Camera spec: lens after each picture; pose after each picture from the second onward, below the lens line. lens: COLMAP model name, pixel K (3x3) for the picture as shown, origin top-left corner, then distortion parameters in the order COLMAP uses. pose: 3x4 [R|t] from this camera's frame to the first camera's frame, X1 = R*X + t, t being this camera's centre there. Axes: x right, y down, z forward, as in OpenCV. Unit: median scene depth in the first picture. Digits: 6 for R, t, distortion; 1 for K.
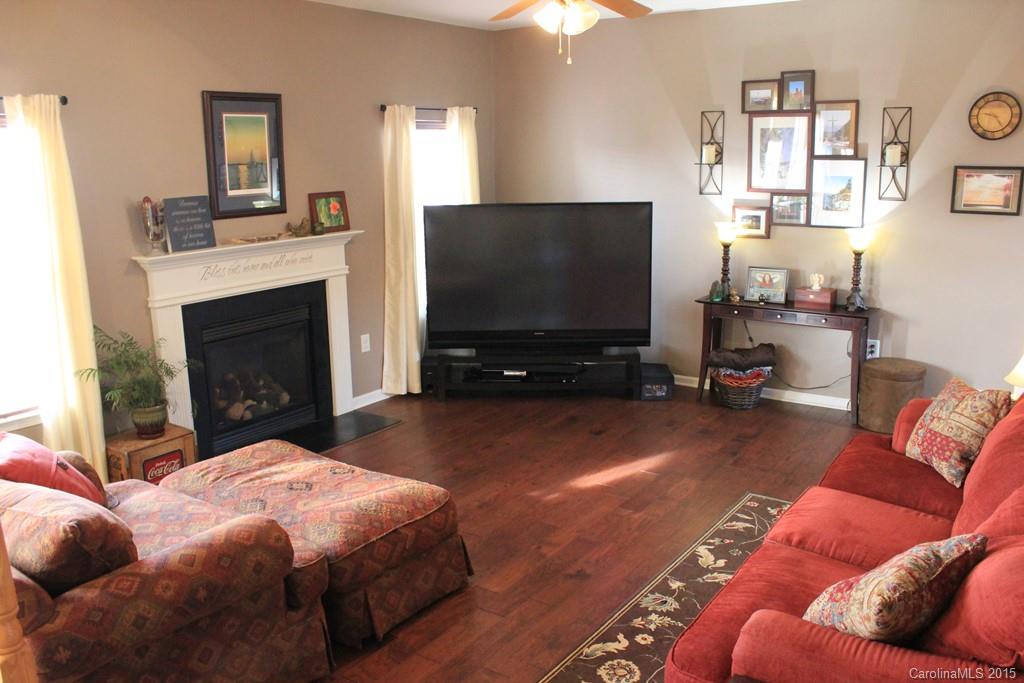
lens RADIAL K [[858.9, 0, 508.9], [0, 858.9, 341.1], [0, 0, 1]] dist [-0.150739, 0.124309]
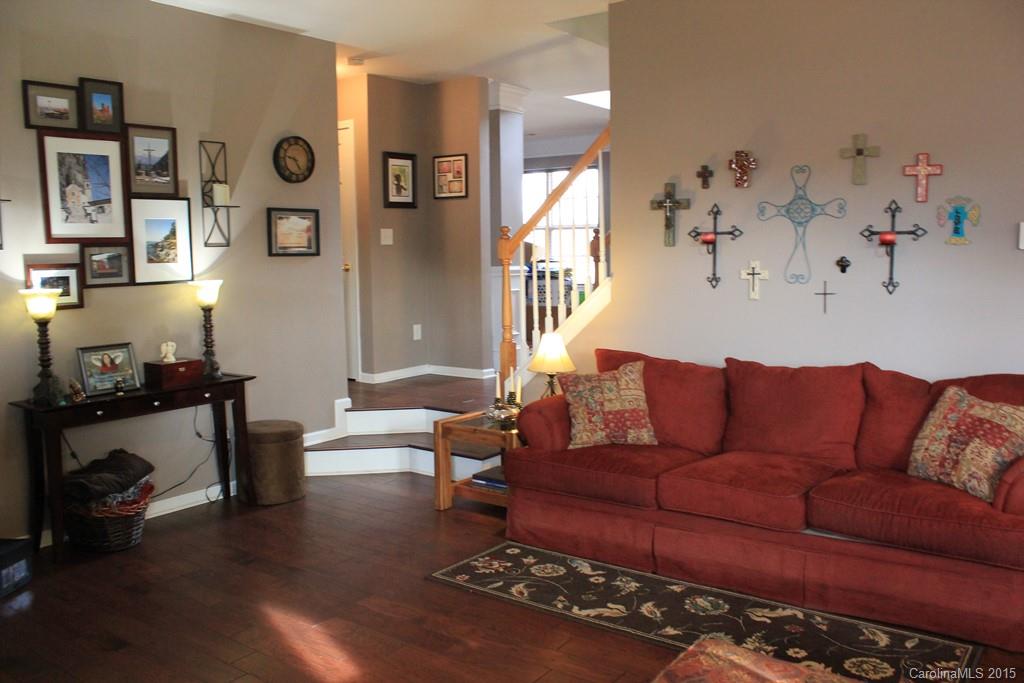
lens RADIAL K [[858.9, 0, 518.4], [0, 858.9, 341.3], [0, 0, 1]] dist [-0.150739, 0.124309]
pose [[0.023075, -0.094065, 0.995299, -0.410725], [0.230412, 0.969262, 0.086262, -0.073996], [-0.972820, 0.227338, 0.044039, 0.660113]]
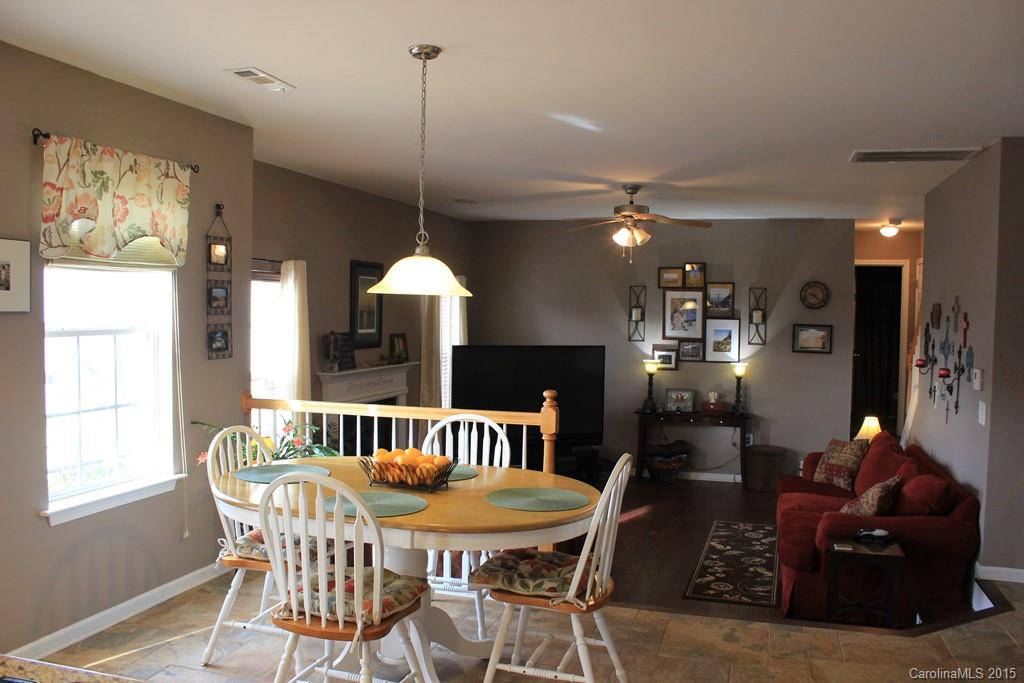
lens RADIAL K [[858.9, 0, 509.0], [0, 858.9, 338.3], [0, 0, 1]] dist [-0.150739, 0.124309]
pose [[0.954064, 0.021210, 0.298851, -0.465212], [0.033553, 0.983652, -0.176928, 0.087735], [-0.297718, 0.178828, 0.937755, -0.372378]]
